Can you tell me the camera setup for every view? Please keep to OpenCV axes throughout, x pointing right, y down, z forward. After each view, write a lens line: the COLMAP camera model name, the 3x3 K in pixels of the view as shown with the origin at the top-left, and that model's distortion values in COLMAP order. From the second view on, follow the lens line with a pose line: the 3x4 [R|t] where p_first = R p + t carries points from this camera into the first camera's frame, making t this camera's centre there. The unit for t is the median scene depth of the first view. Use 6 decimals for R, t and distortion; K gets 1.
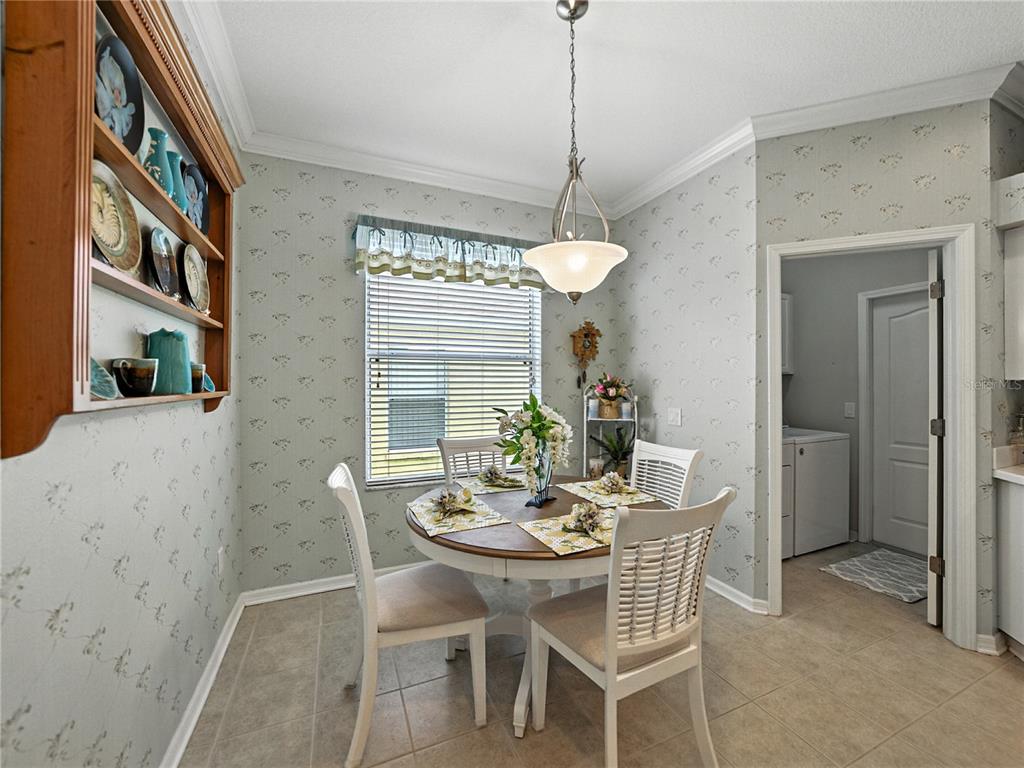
lens RADIAL K [[407.6, 0, 512.0], [0, 407.6, 384.0], [0, 0, 1]] dist [0.000624, 0.000078]
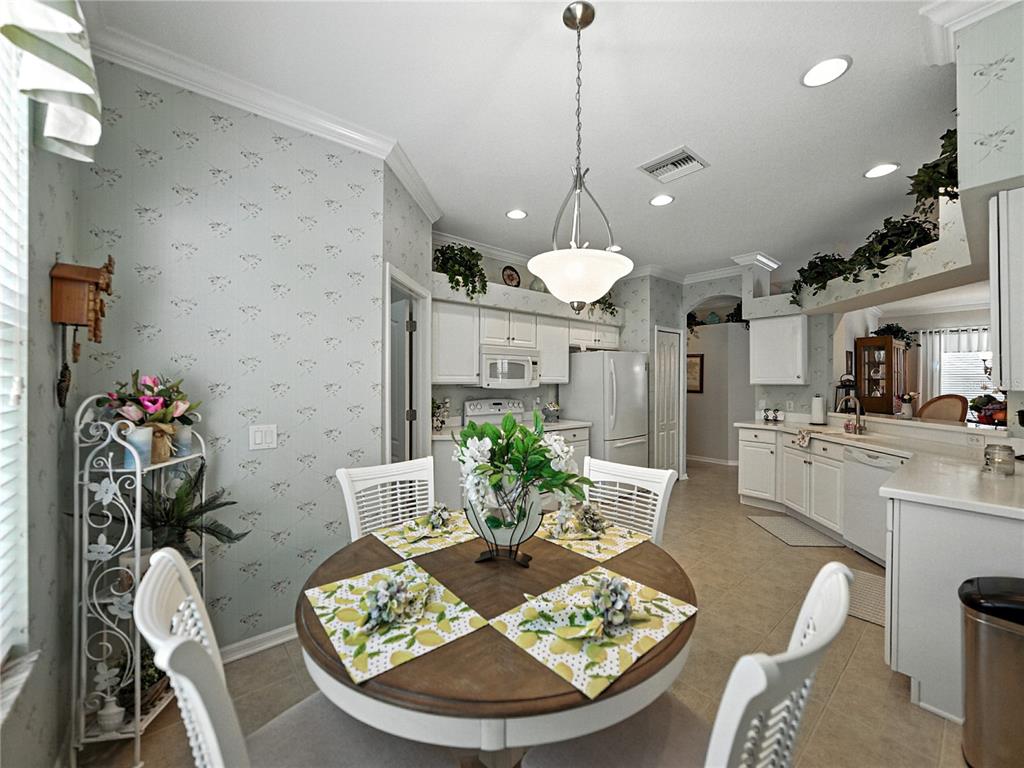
lens RADIAL K [[407.6, 0, 512.0], [0, 407.6, 384.0], [0, 0, 1]] dist [0.000624, 0.000078]
pose [[-0.286389, -0.010474, 0.958056, -0.449470], [-0.002649, 0.999945, 0.010140, -0.024506], [-0.958110, 0.000366, -0.286401, 0.851323]]
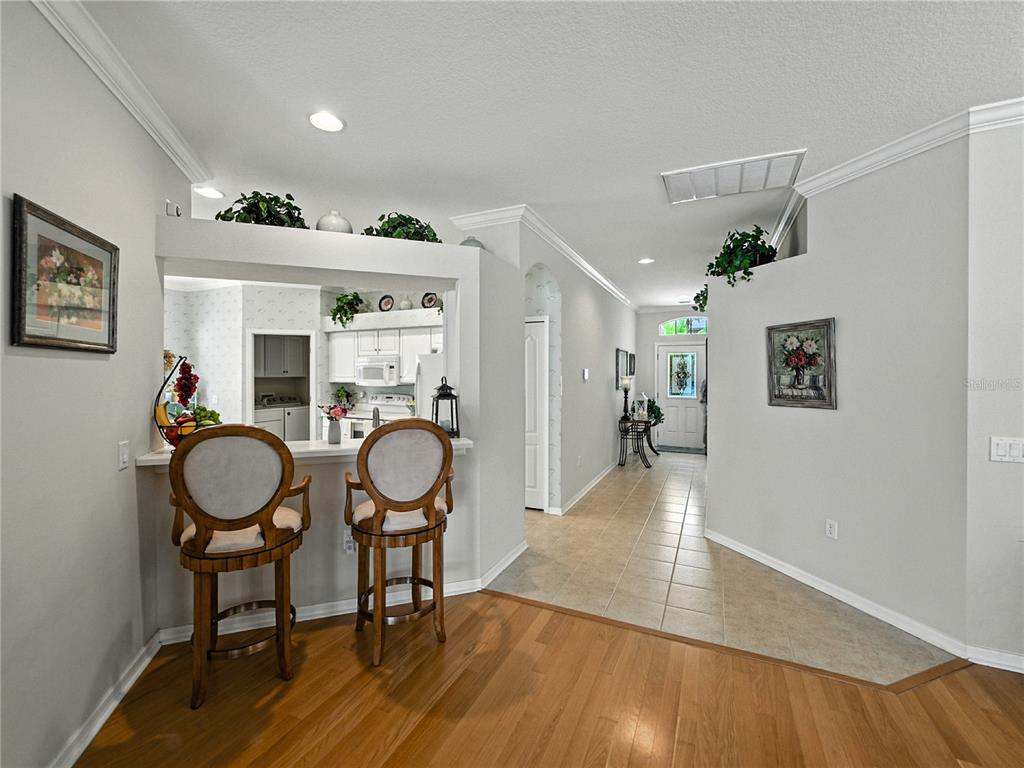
lens RADIAL K [[407.6, 0, 512.0], [0, 407.6, 384.0], [0, 0, 1]] dist [0.000624, 0.000078]
pose [[0.746240, -0.005700, 0.665653, 0.157709], [-0.002941, 0.999925, 0.011859, -0.031397], [-0.665671, -0.010807, 0.746167, -1.690831]]
